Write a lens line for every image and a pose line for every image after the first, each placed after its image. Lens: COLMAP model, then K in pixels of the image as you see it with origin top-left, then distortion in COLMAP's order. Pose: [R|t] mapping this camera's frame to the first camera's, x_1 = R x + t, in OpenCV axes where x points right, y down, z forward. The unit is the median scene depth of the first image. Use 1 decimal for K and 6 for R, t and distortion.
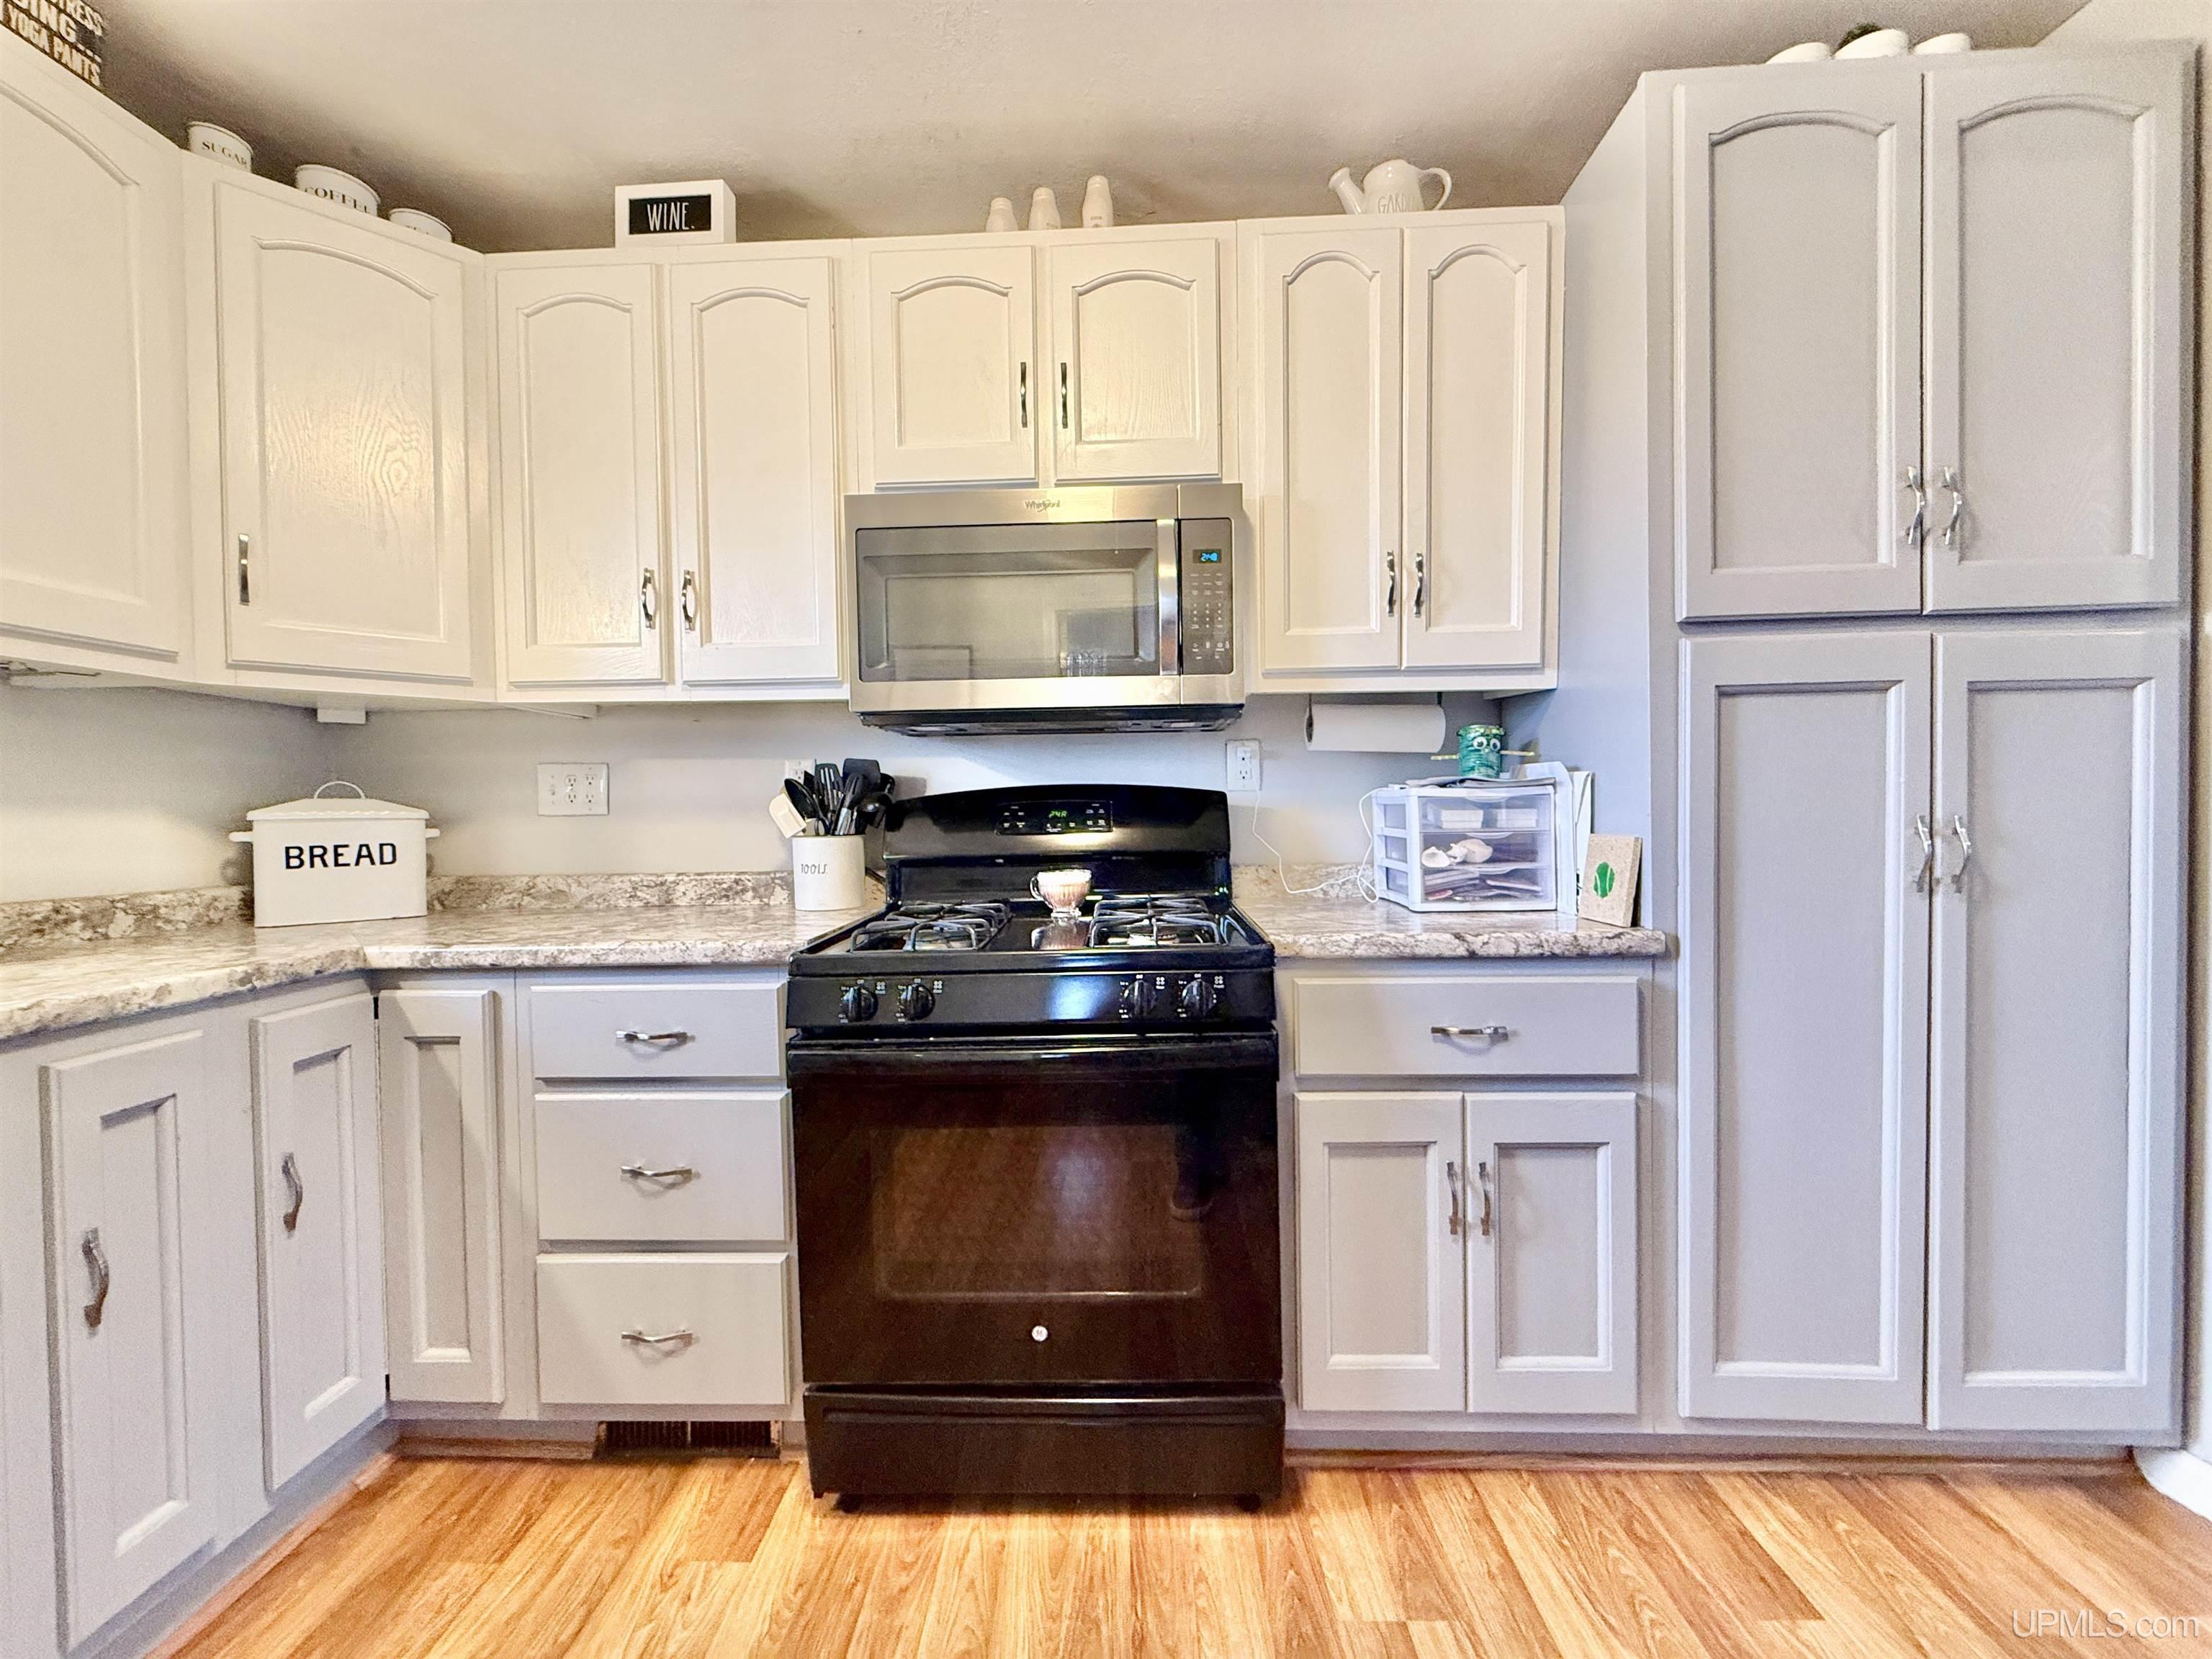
lens RADIAL K [[873.5, 0, 1099.7], [0, 873.5, 832.7], [0, 0, 1]] dist [-0.002501, -0.000528]
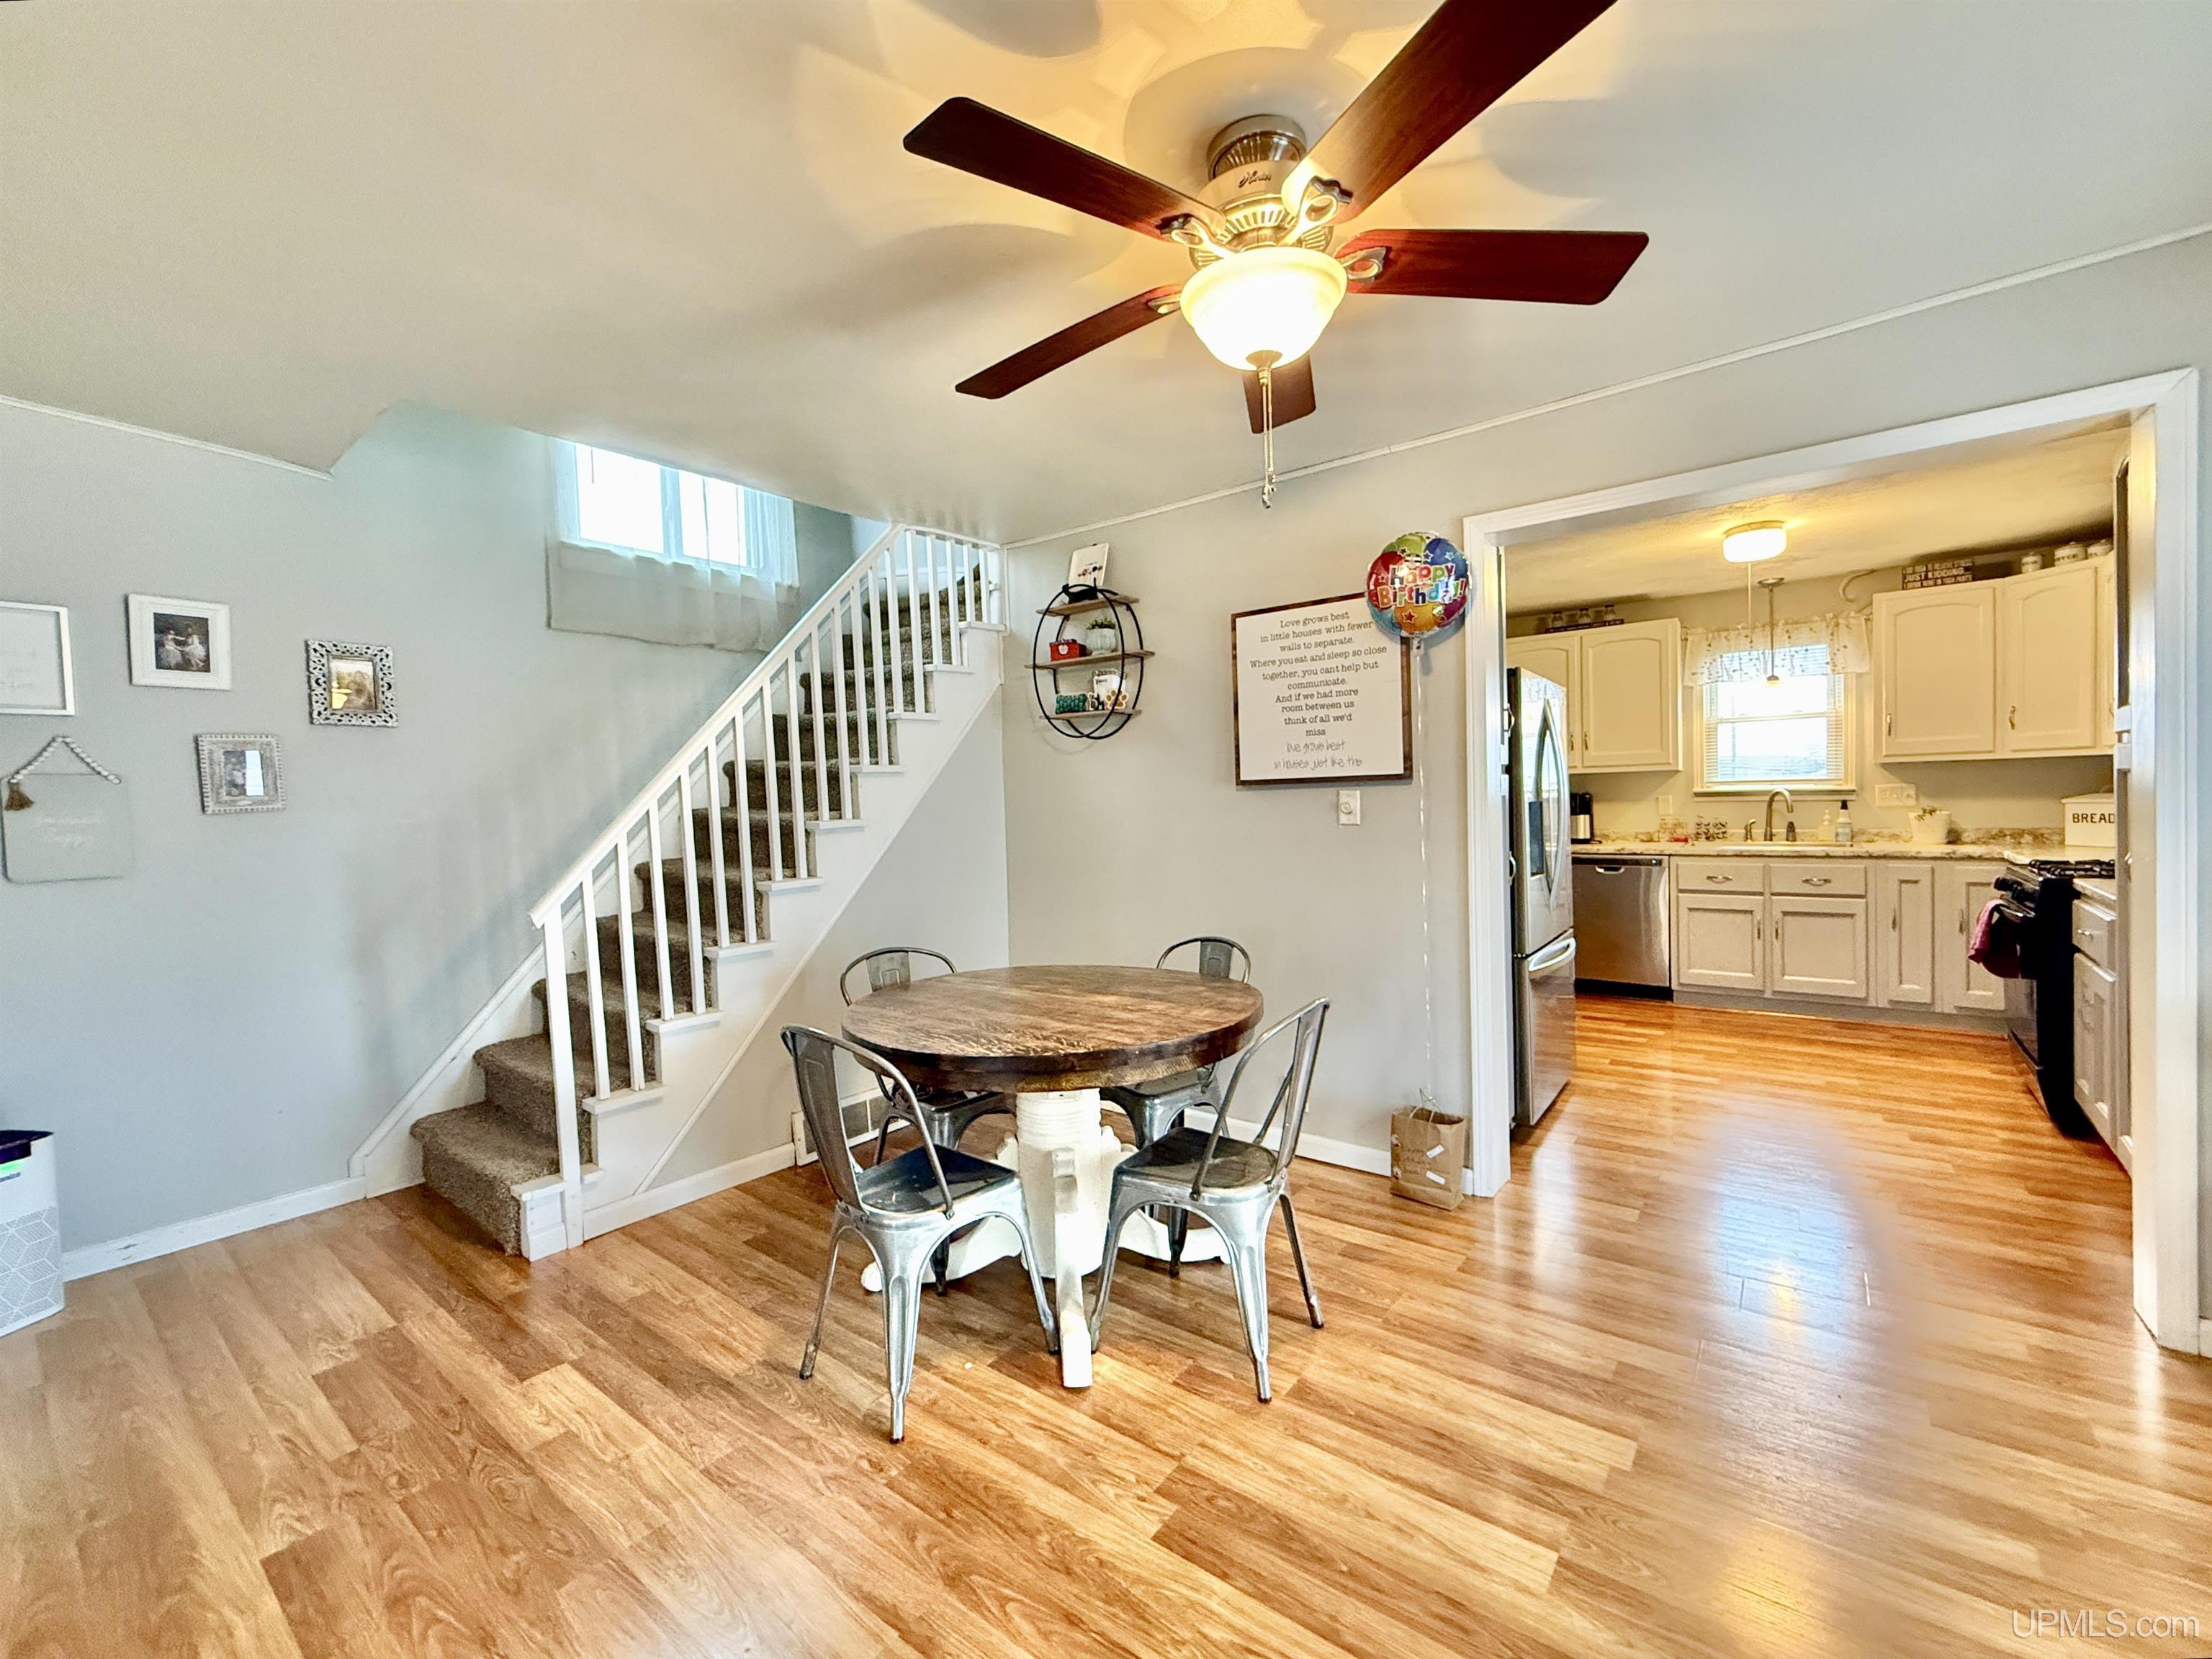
lens RADIAL K [[873.5, 0, 1112.3], [0, 873.5, 825.2], [0, 0, 1]] dist [-0.002501, -0.000528]
pose [[-0.602436, 0.059431, -0.795951, 3.438721], [0.028198, 0.998186, 0.053189, -0.204469], [0.797669, 0.009599, -0.603019, 0.393216]]
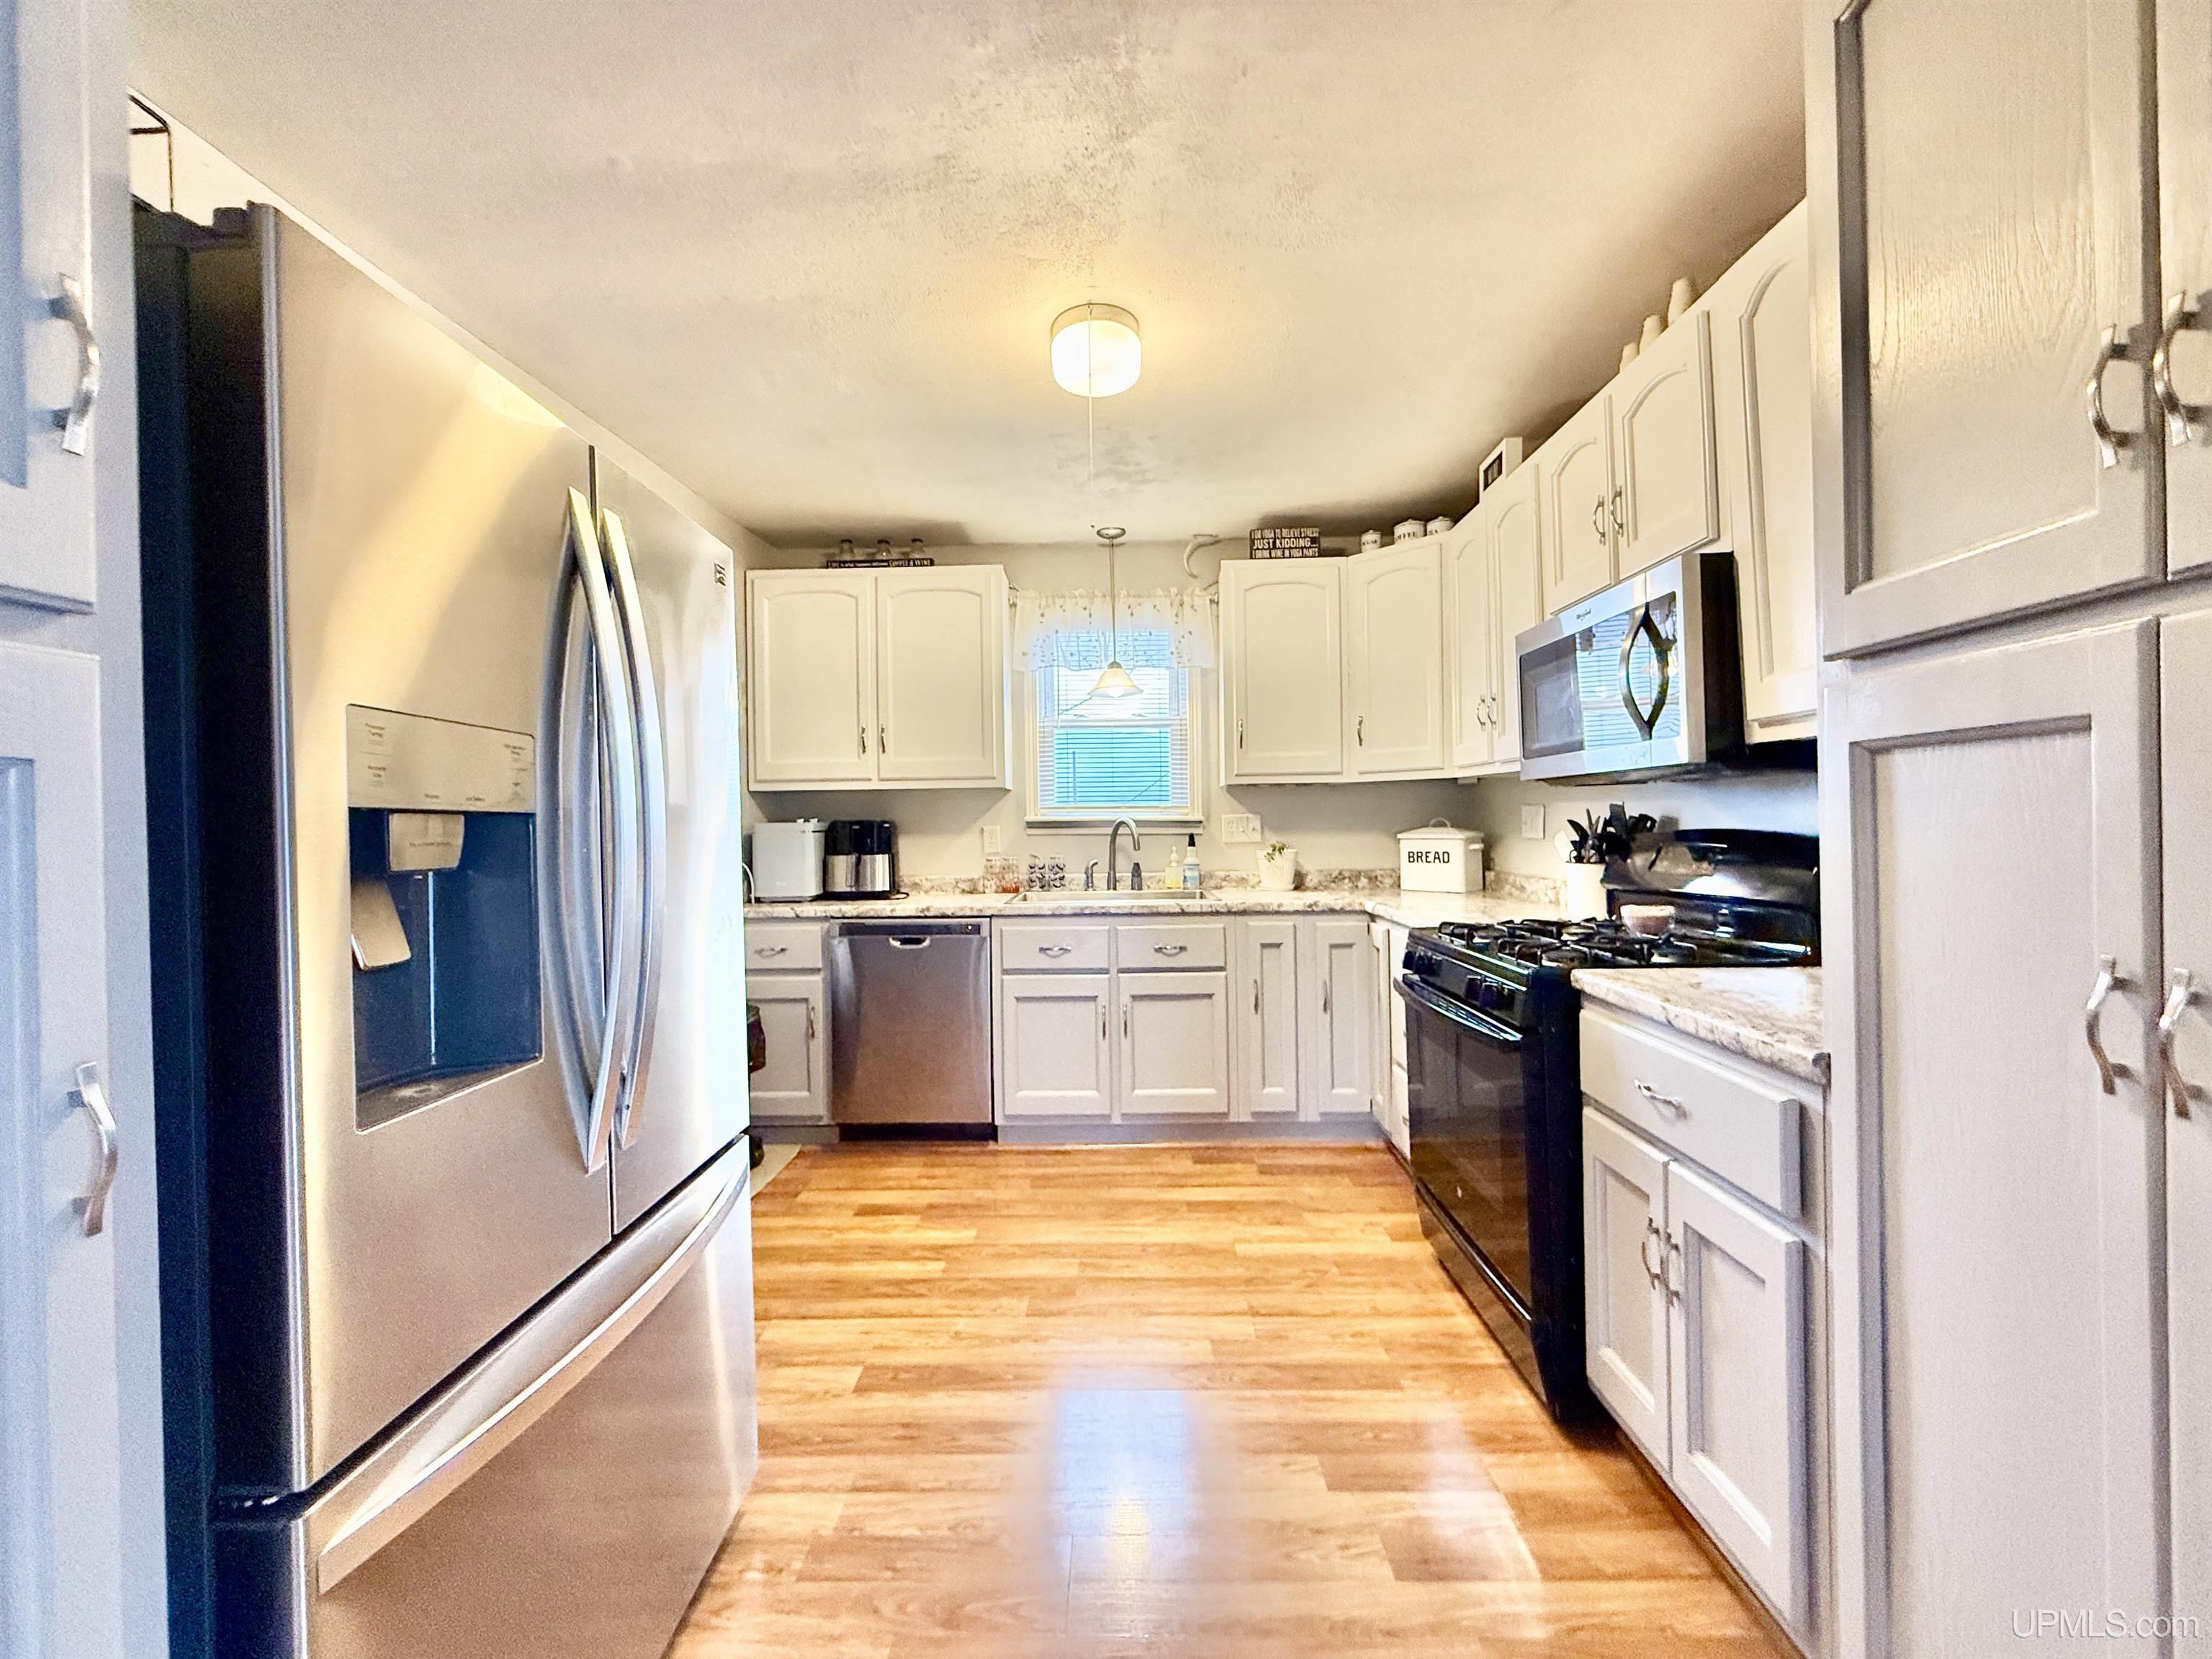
lens RADIAL K [[873.5, 0, 1095.5], [0, 873.5, 823.2], [0, 0, 1]] dist [-0.002501, -0.000528]
pose [[-0.003687, 0.016810, -0.999852, 1.436595], [-0.000293, 0.999859, 0.016811, -0.108236], [0.999993, 0.000355, -0.003682, 0.340938]]
